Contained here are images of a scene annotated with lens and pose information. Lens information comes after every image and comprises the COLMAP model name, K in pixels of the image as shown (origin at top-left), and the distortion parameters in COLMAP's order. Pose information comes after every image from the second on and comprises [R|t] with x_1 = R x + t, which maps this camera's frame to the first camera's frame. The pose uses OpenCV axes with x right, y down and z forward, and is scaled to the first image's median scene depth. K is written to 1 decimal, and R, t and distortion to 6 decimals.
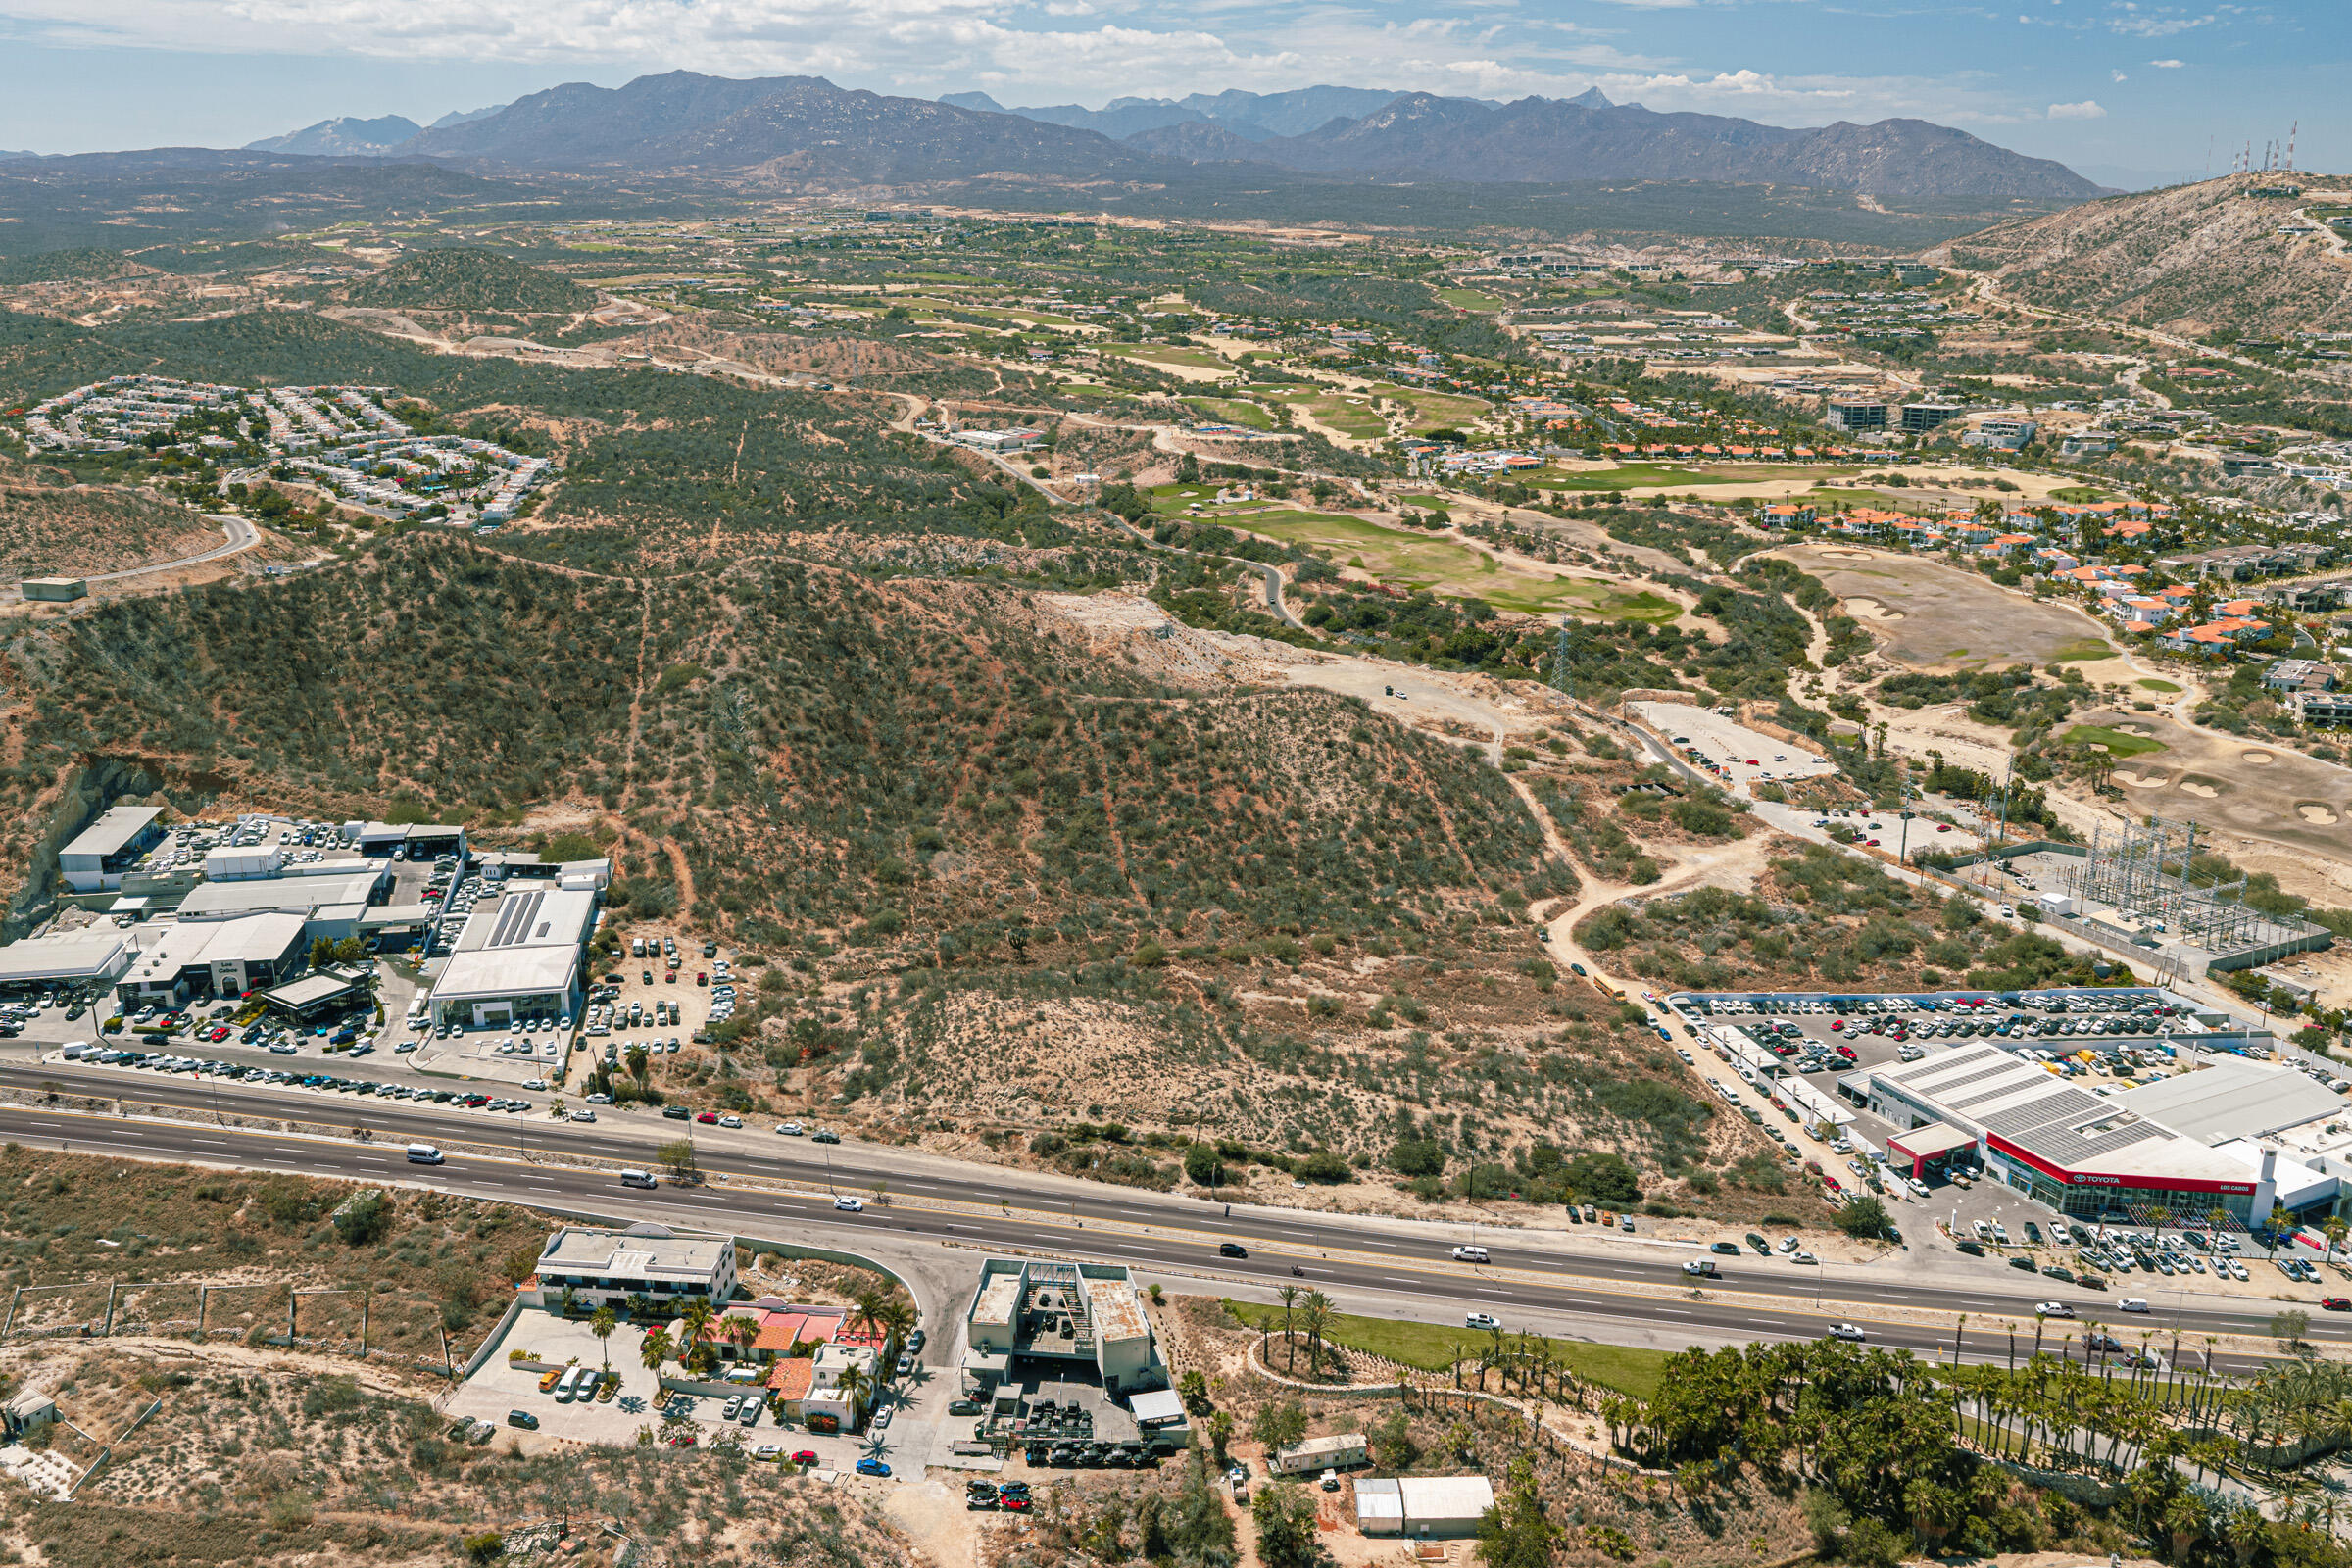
lens RADIAL K [[1952.1, 0, 1184.7], [0, 1952.1, 779.2], [0, 0, 1]] dist [0.012186, -0.019408]
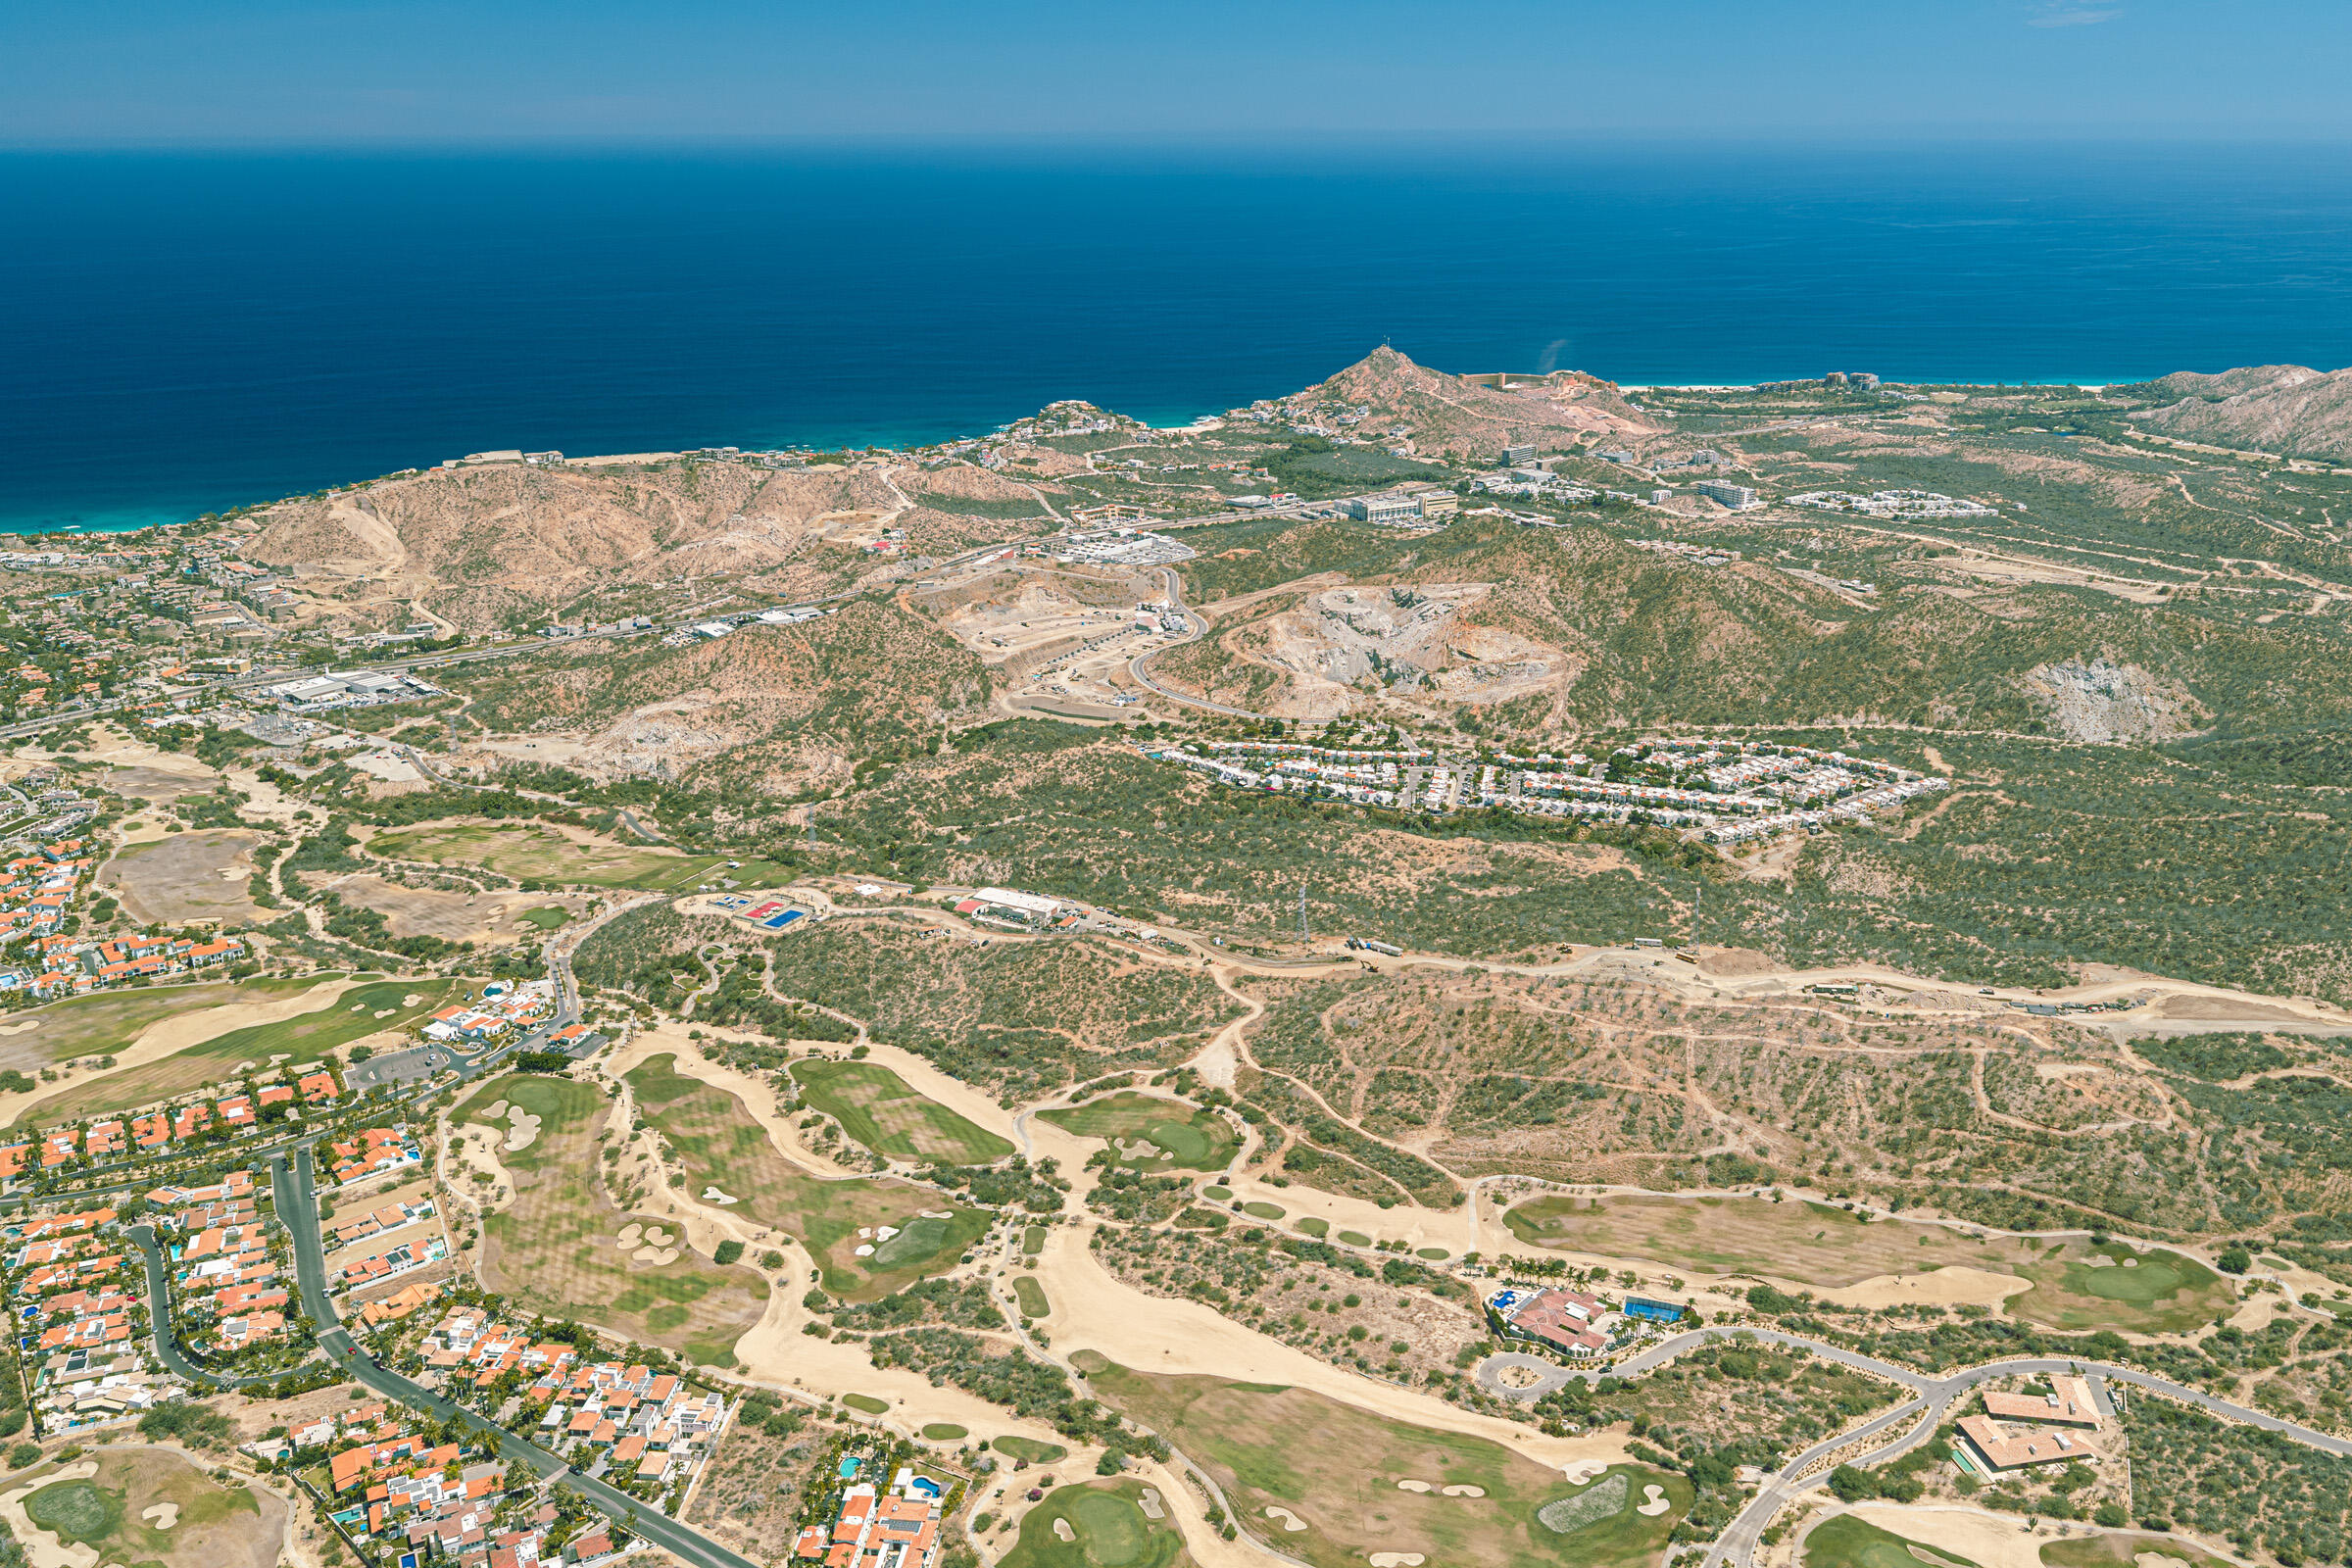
lens RADIAL K [[1952.1, 0, 1184.7], [0, 1952.1, 779.2], [0, 0, 1]] dist [0.012186, -0.019408]
pose [[-0.889322, 0.154177, -0.430507, 0.562778], [-0.120689, 0.828929, 0.546178, -1.822727], [0.441068, 0.537686, -0.718577, 4.036857]]
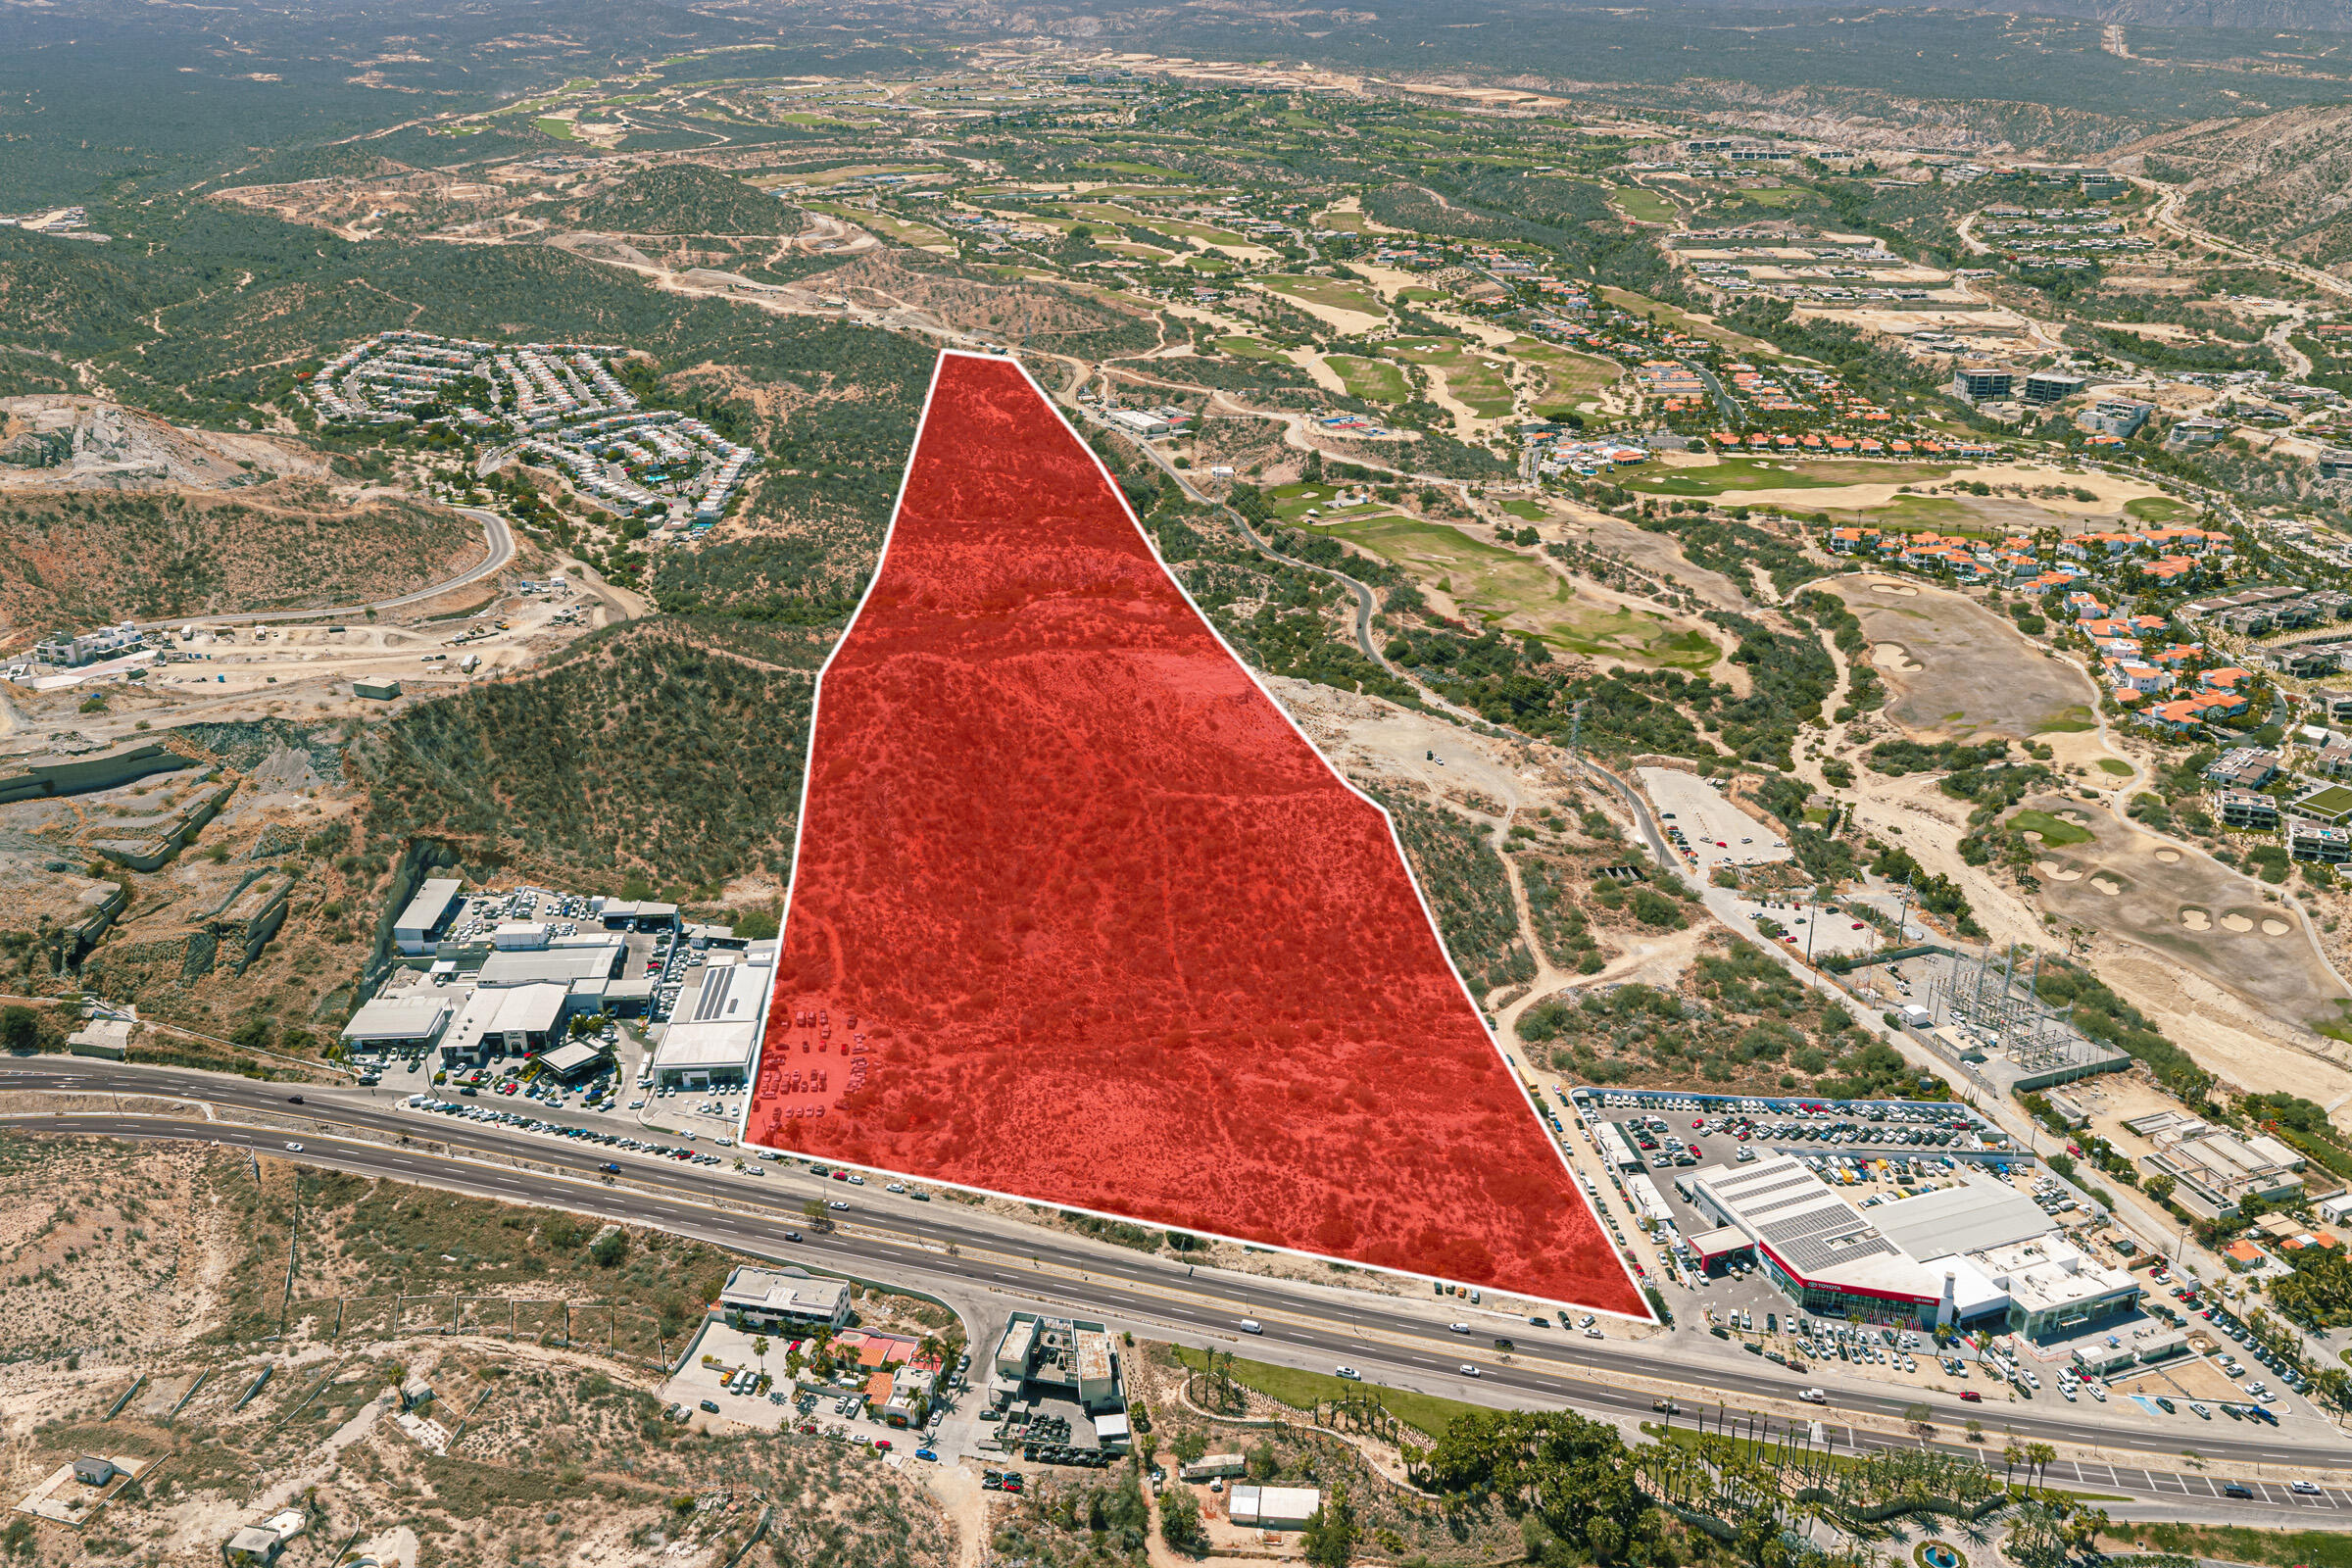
lens RADIAL K [[1952.1, 0, 1184.7], [0, 1952.1, 779.2], [0, 0, 1]] dist [0.012186, -0.019408]
pose [[0.994291, 0.041537, -0.098287, 0.098745], [-0.031853, 0.994664, 0.098127, -0.192218], [0.101838, -0.094436, 0.990308, -0.265569]]
